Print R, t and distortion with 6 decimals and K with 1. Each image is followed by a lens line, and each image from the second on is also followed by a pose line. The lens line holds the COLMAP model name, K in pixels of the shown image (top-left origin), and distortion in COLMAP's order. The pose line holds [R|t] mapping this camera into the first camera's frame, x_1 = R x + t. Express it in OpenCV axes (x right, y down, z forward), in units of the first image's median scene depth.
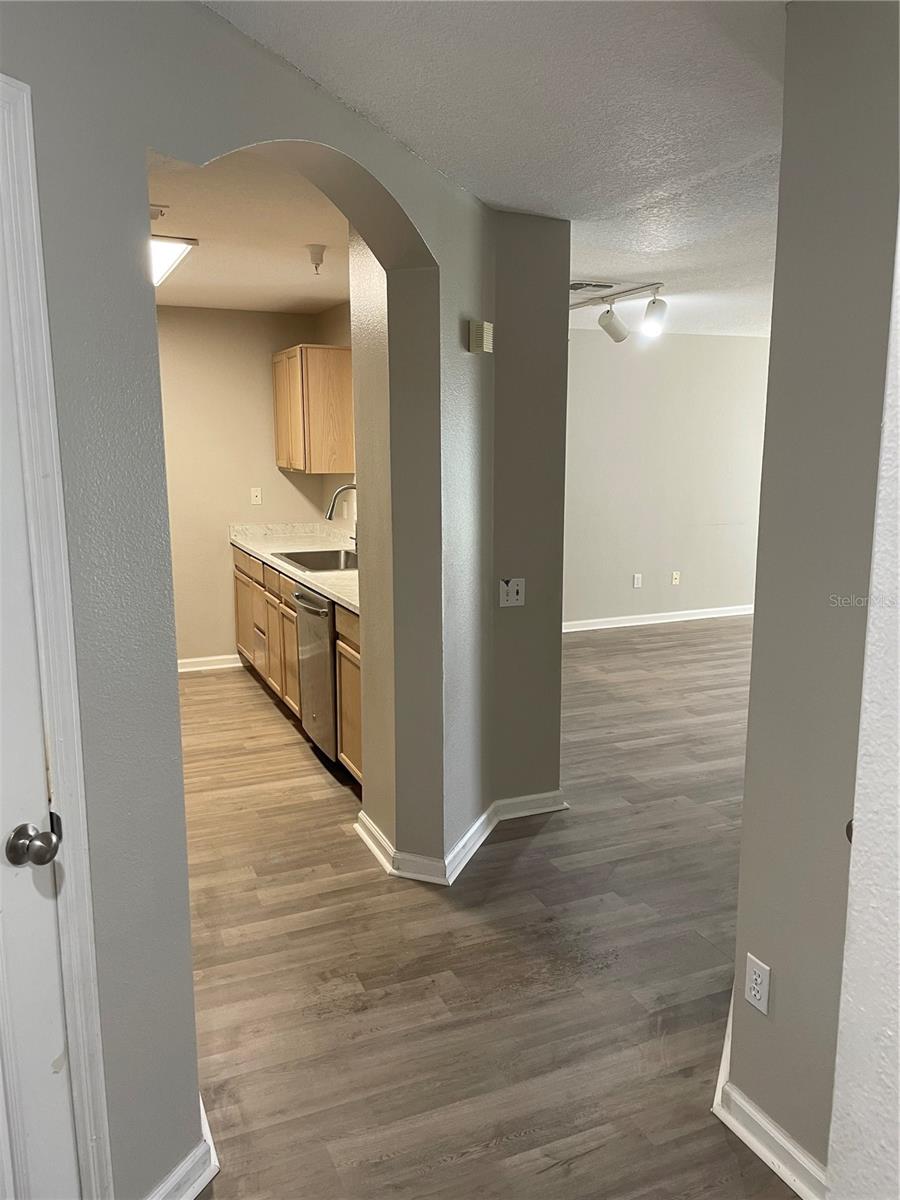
lens RADIAL K [[915.9, 0, 453.4], [0, 915.9, 594.7], [0, 0, 1]] dist [0.096921, -0.132134]
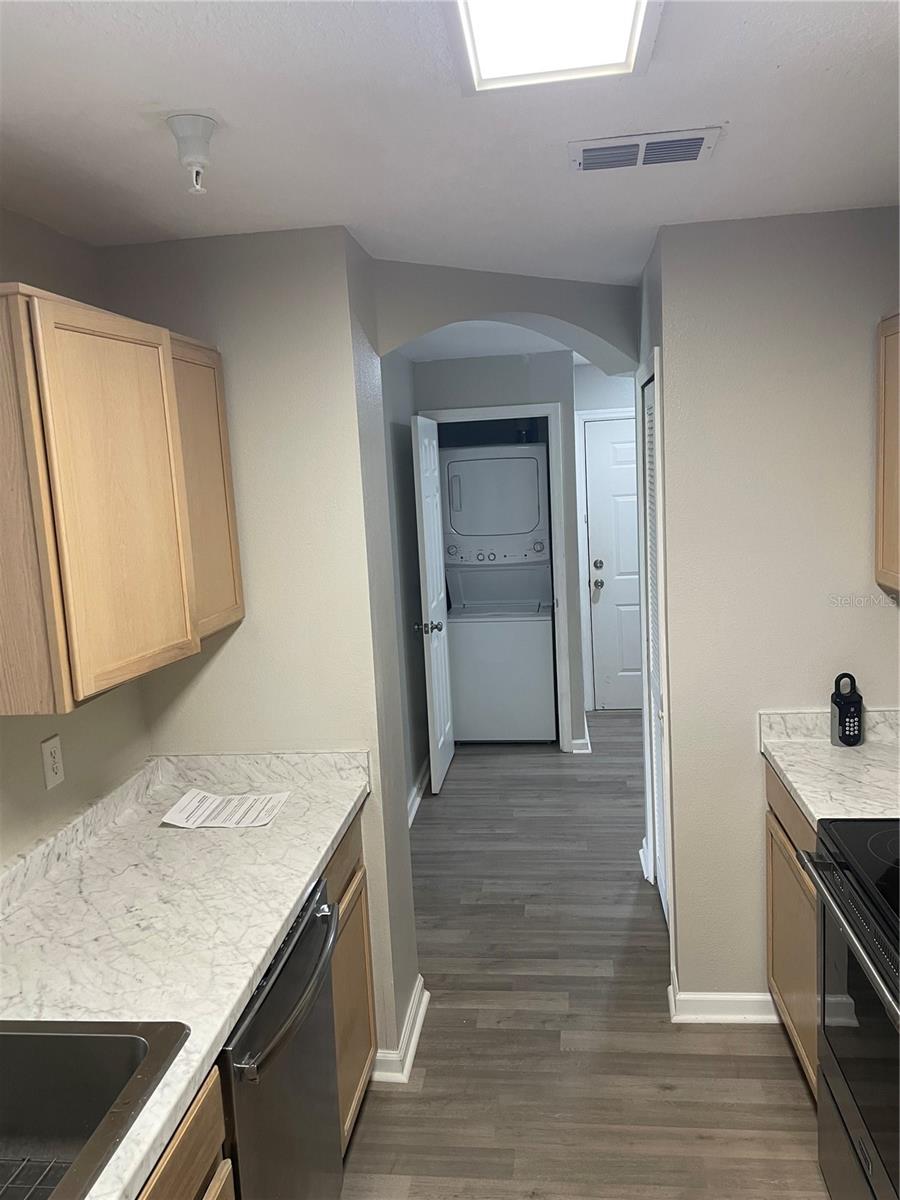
lens RADIAL K [[915.9, 0, 453.4], [0, 915.9, 594.7], [0, 0, 1]] dist [0.096921, -0.132134]
pose [[-0.863196, -0.022167, 0.504382, -0.458832], [0.139018, 0.949980, 0.279665, -0.281346], [-0.485352, 0.311524, -0.816937, 1.348490]]
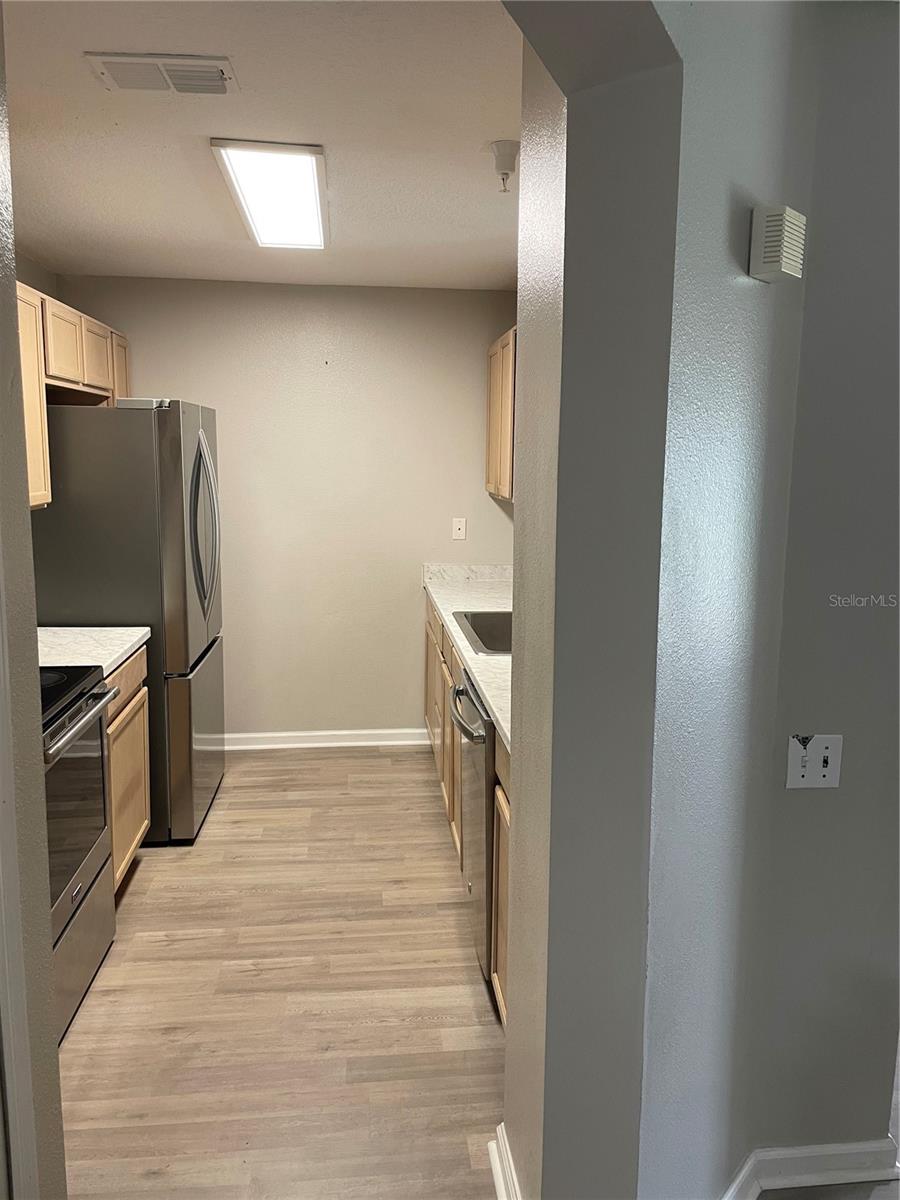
lens RADIAL K [[915.9, 0, 453.4], [0, 915.9, 594.7], [0, 0, 1]] dist [0.096921, -0.132134]
pose [[0.954451, 0.055294, -0.293198, 0.017517], [-0.060326, 0.998146, -0.008141, -0.070943], [0.292204, 0.025457, 0.956017, 0.410633]]
